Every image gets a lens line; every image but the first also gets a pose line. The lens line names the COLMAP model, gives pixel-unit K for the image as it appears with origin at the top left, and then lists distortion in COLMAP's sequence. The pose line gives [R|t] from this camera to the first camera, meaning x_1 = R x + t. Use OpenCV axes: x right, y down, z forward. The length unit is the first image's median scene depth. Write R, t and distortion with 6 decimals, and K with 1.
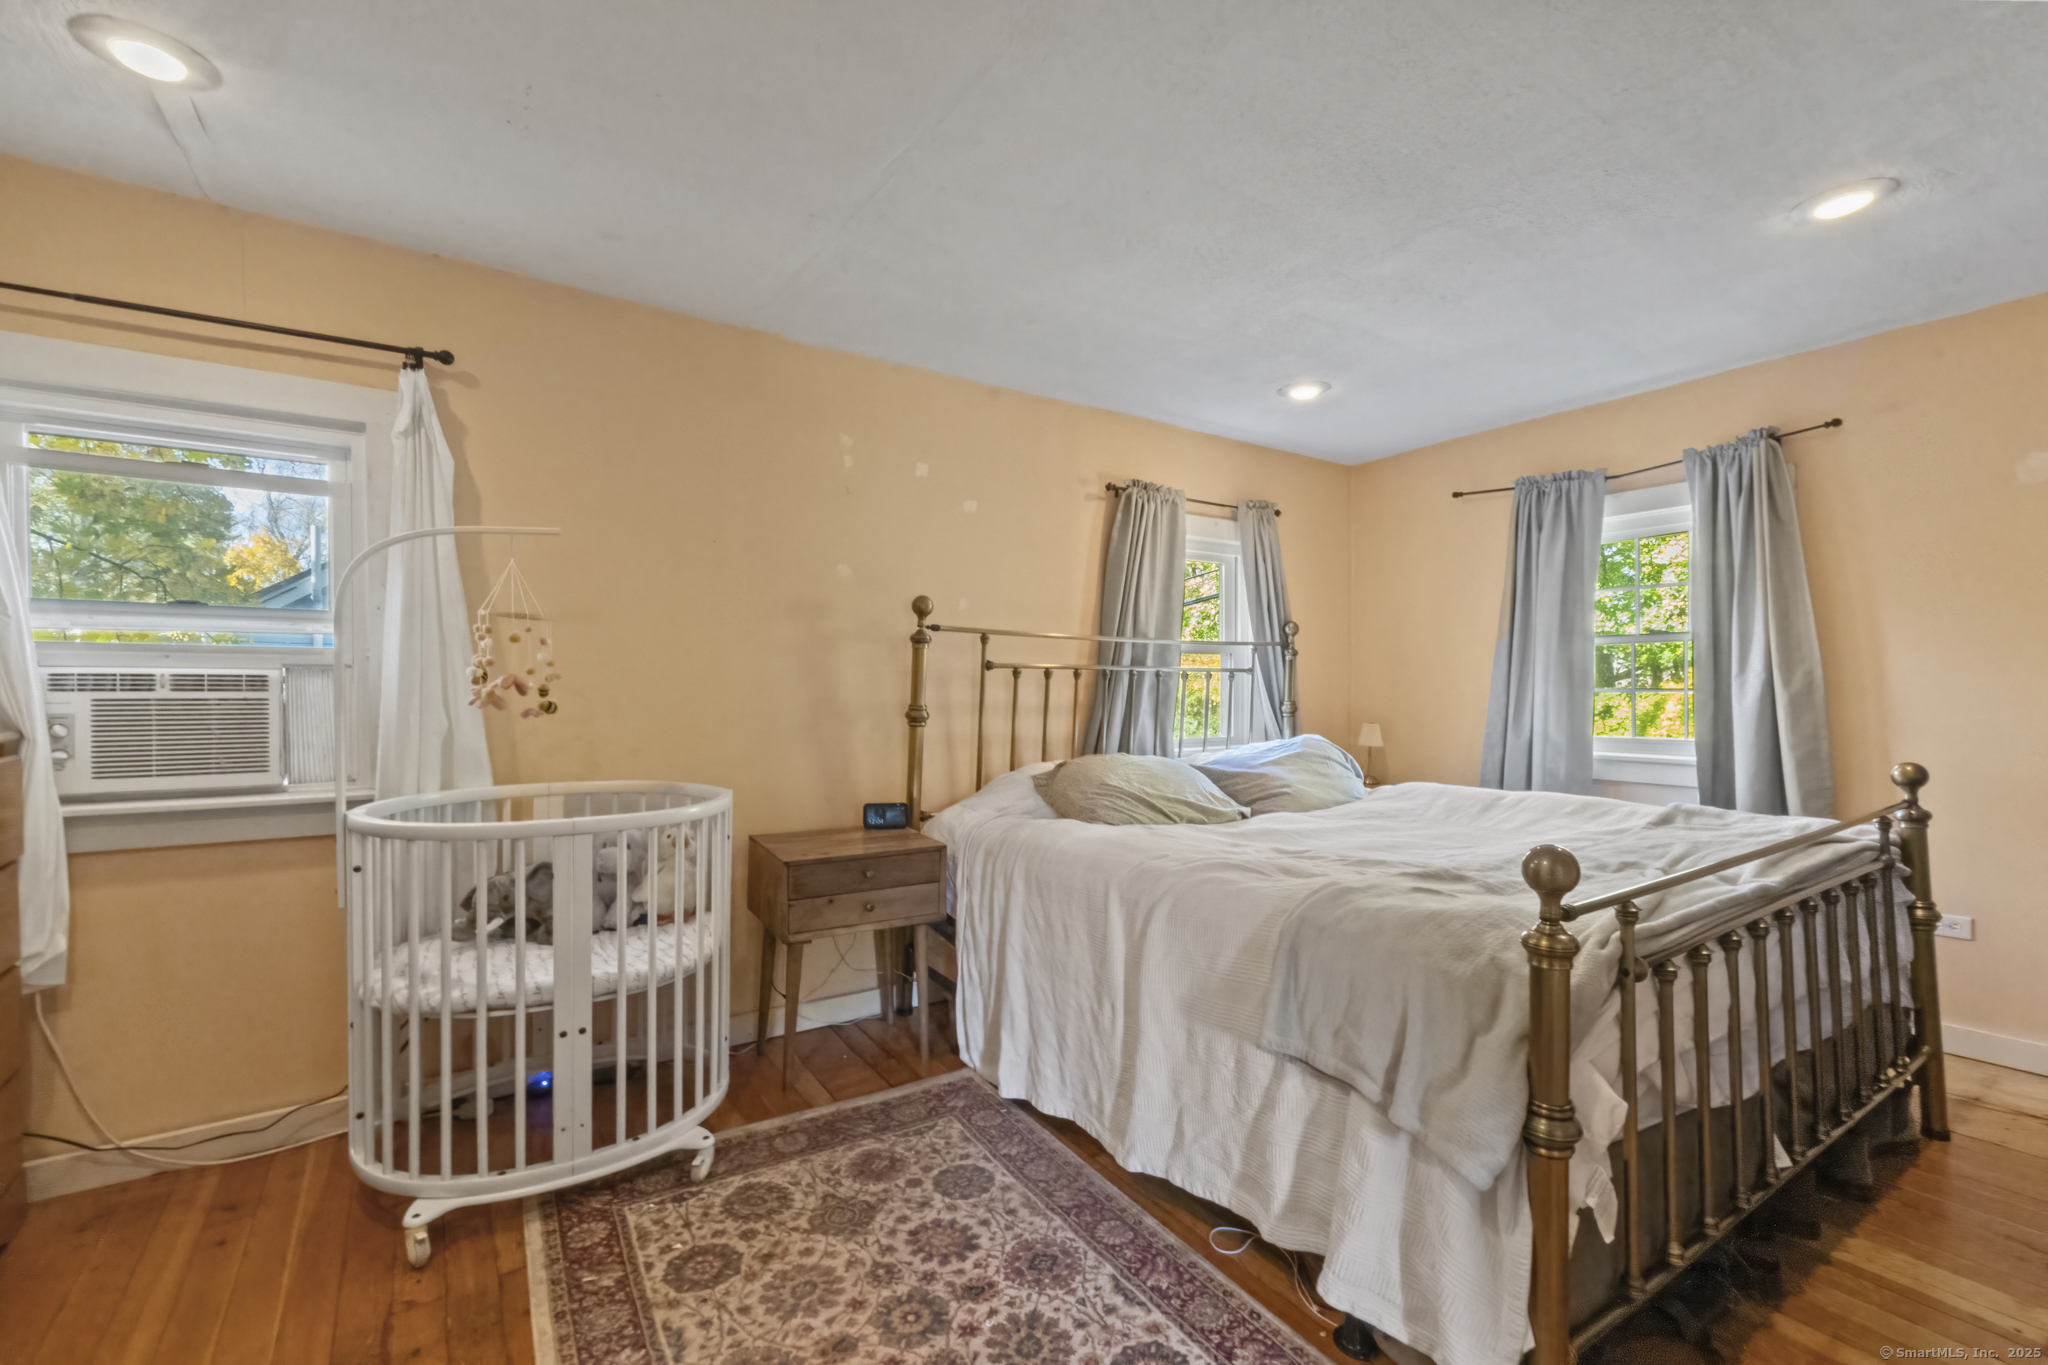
lens RADIAL K [[867.9, 0, 1017.2], [0, 867.9, 676.9], [0, 0, 1]] dist [0.009462, -0.000262]
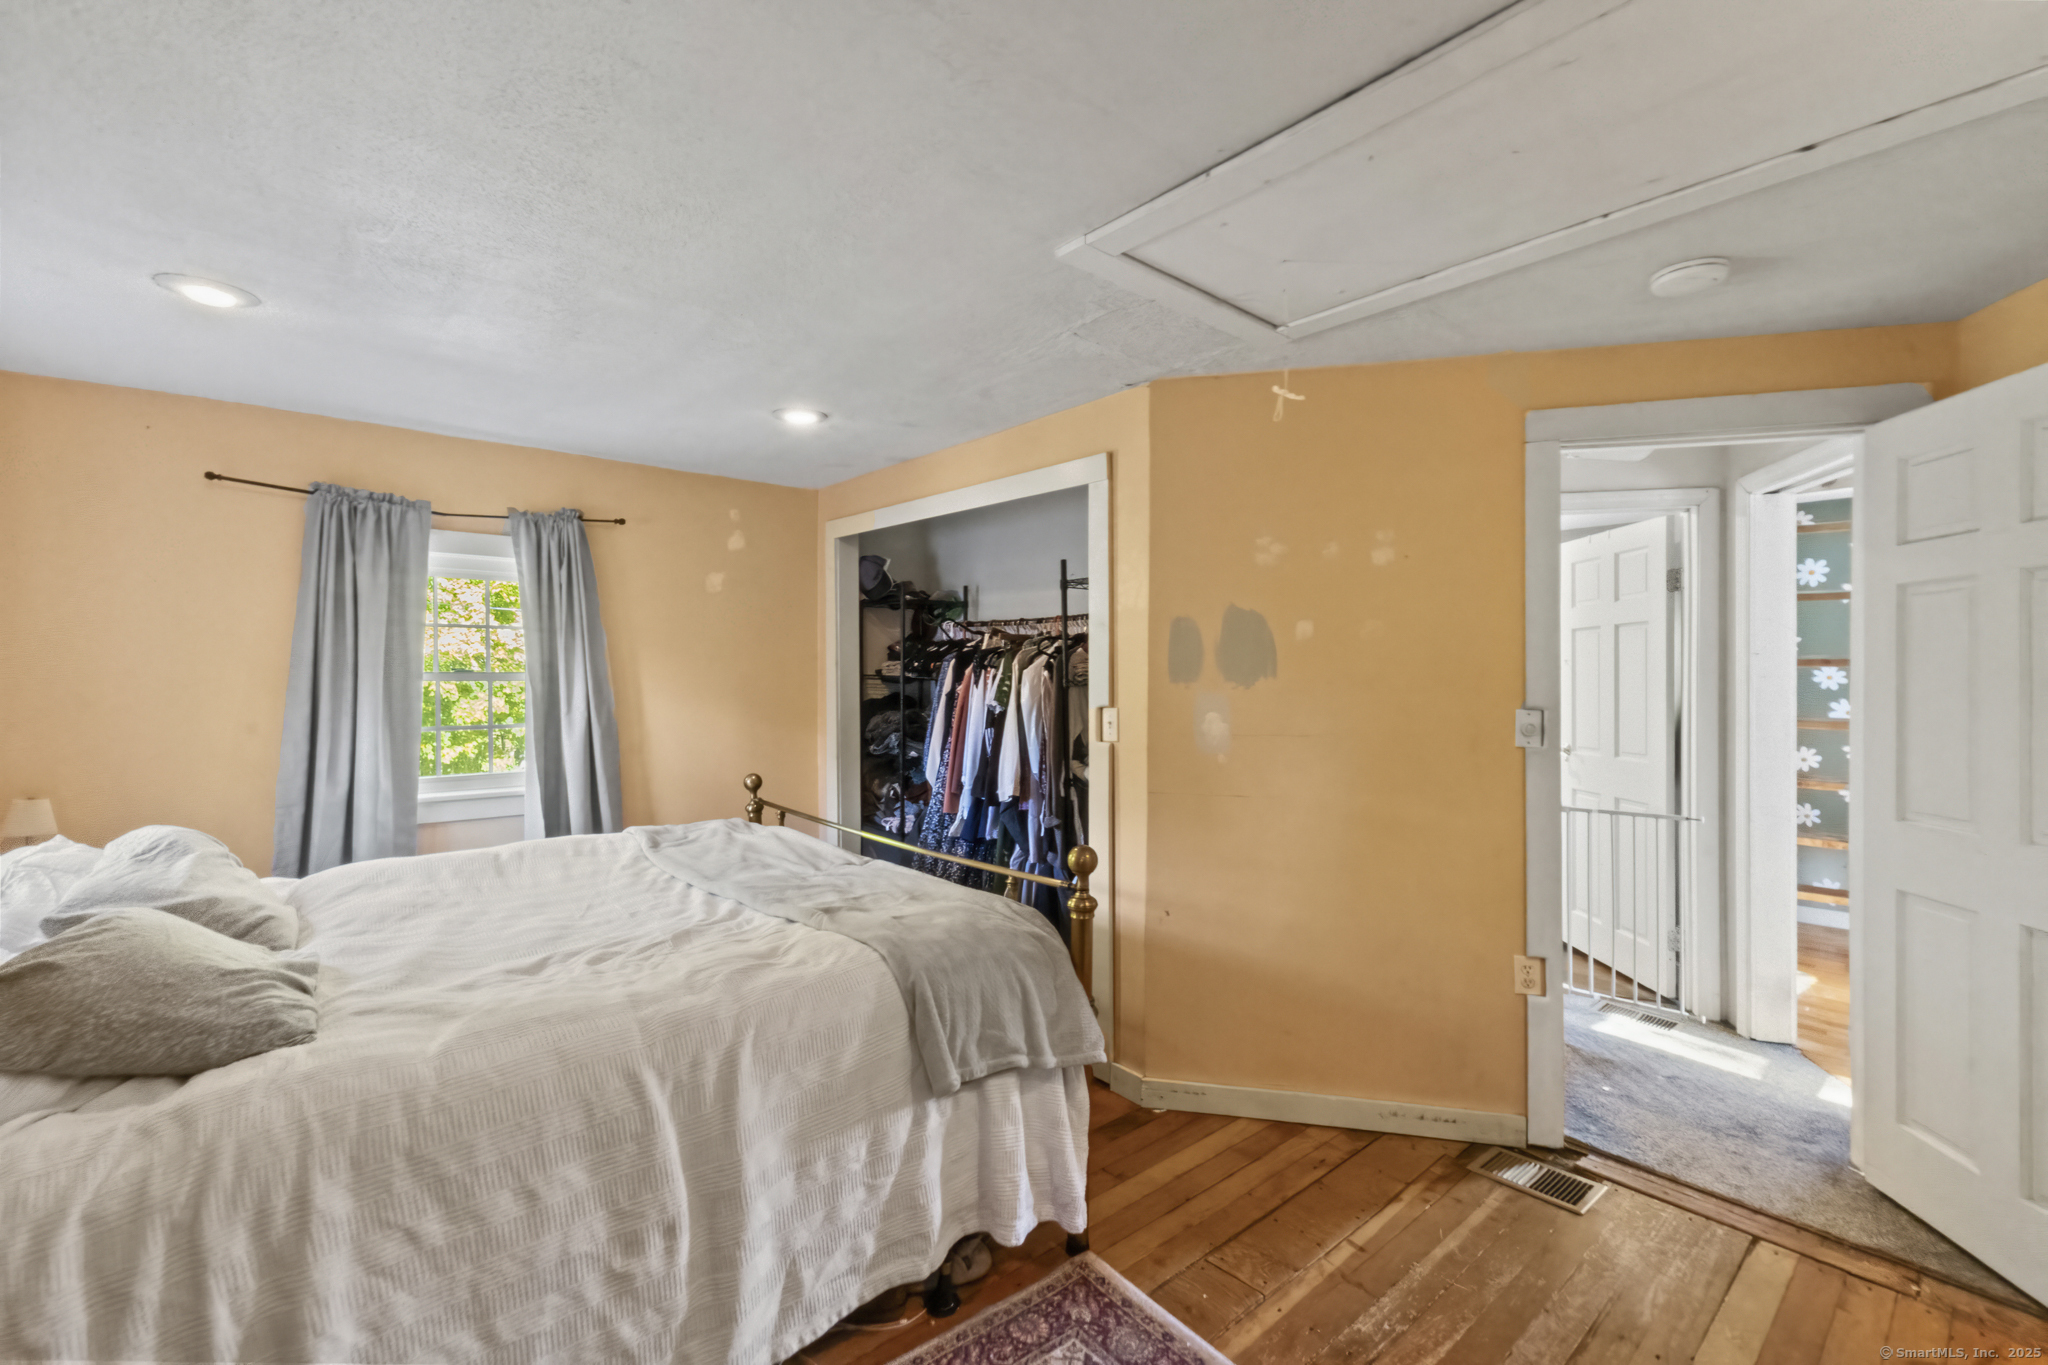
lens RADIAL K [[867.9, 0, 1018.3], [0, 867.9, 681.8], [0, 0, 1]] dist [0.009462, -0.000262]
pose [[-0.098351, 0.001975, 0.995150, -0.398749], [-0.005973, 0.999979, -0.002575, -0.045130], [-0.995134, -0.006197, -0.098337, 0.495226]]
